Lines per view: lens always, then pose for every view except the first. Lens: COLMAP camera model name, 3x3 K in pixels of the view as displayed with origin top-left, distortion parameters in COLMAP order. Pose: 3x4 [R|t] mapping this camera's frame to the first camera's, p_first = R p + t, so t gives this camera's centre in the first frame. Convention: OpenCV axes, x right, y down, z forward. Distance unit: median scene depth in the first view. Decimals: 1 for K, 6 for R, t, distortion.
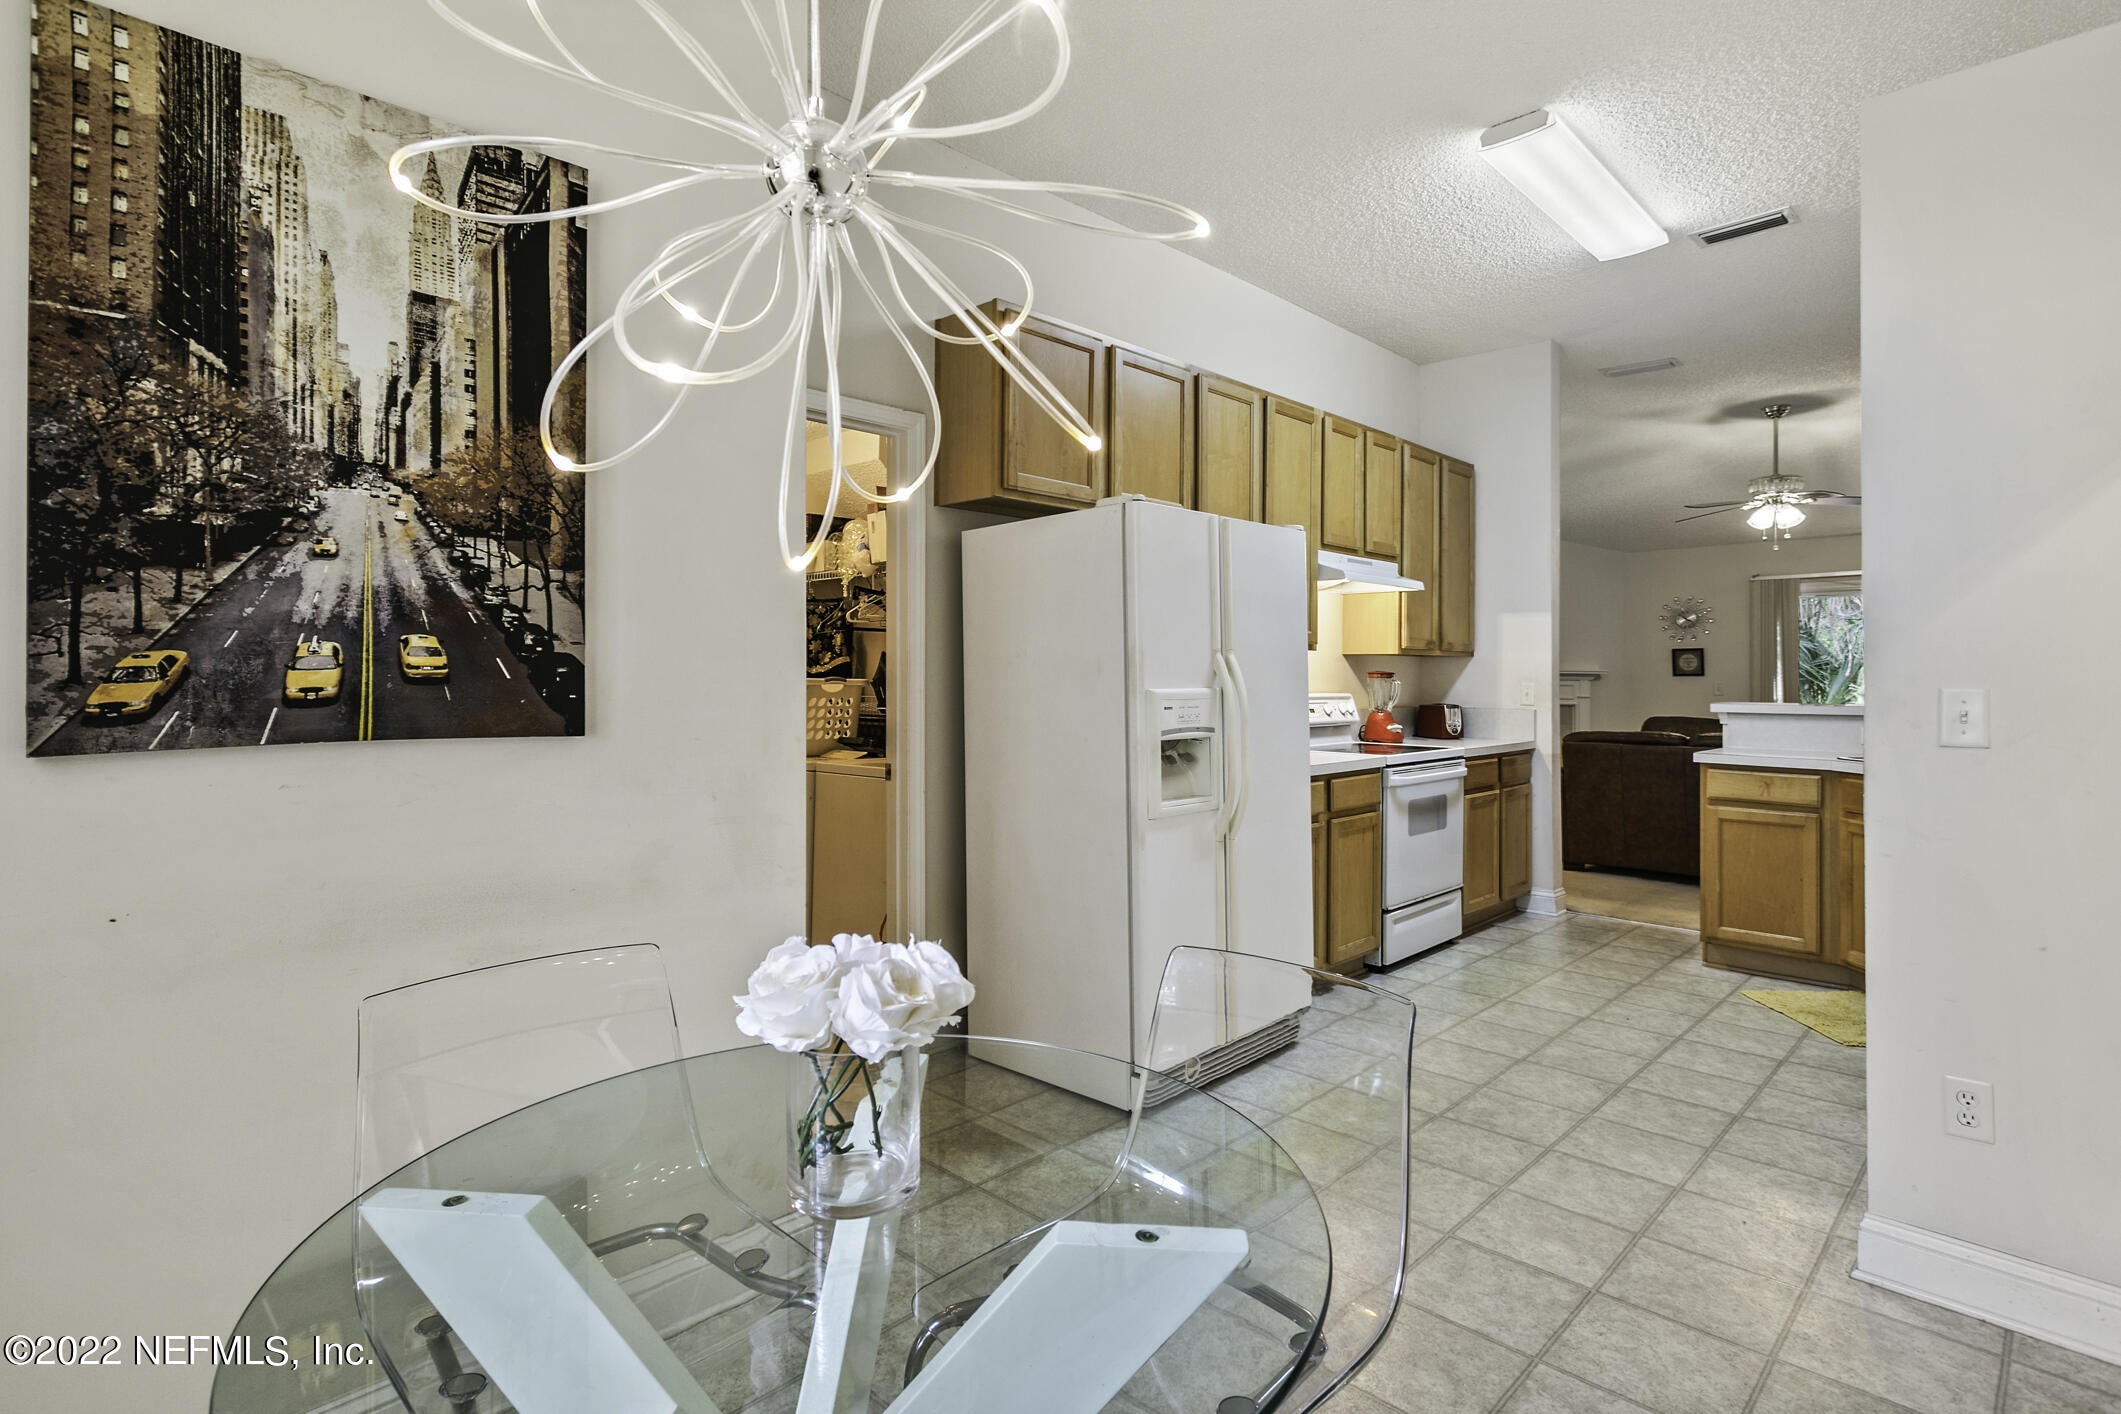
lens RADIAL K [[1031.6, 0, 981.7], [0, 1031.6, 669.8], [0, 0, 1]] dist [-0.002071, 0.002067]
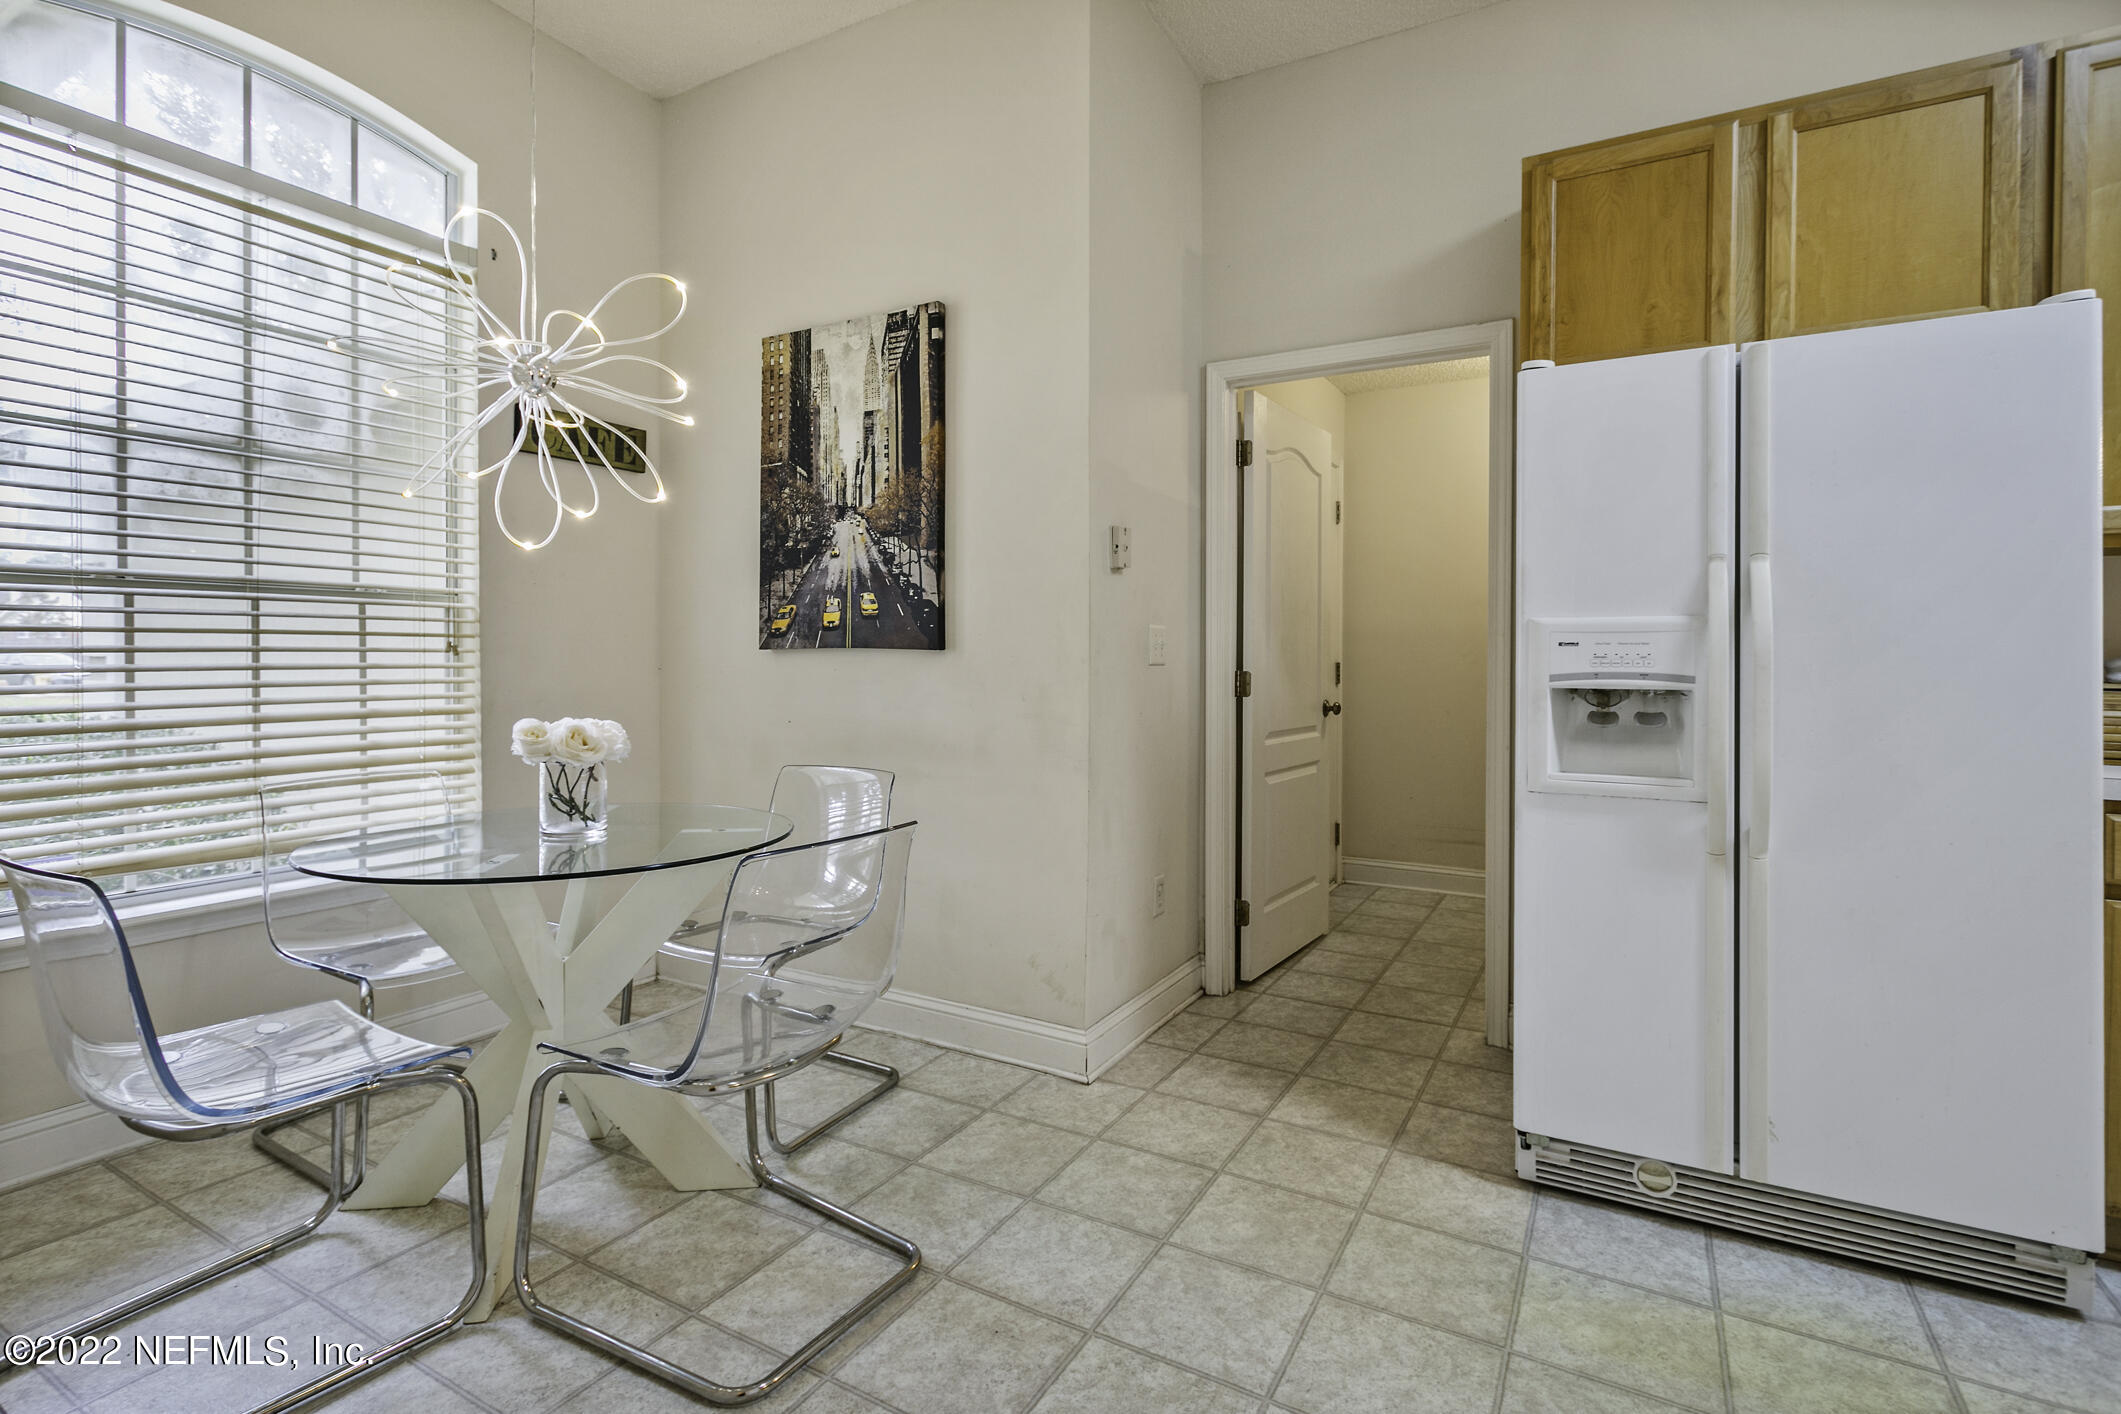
lens RADIAL K [[1031.6, 0, 1087.4], [0, 1031.6, 660.7], [0, 0, 1]] dist [-0.002071, 0.002067]
pose [[0.300187, -0.000414, -0.953880, 1.386236], [-0.002403, 0.999996, -0.001190, 0.091969], [0.953877, 0.002650, 0.300185, 0.827110]]
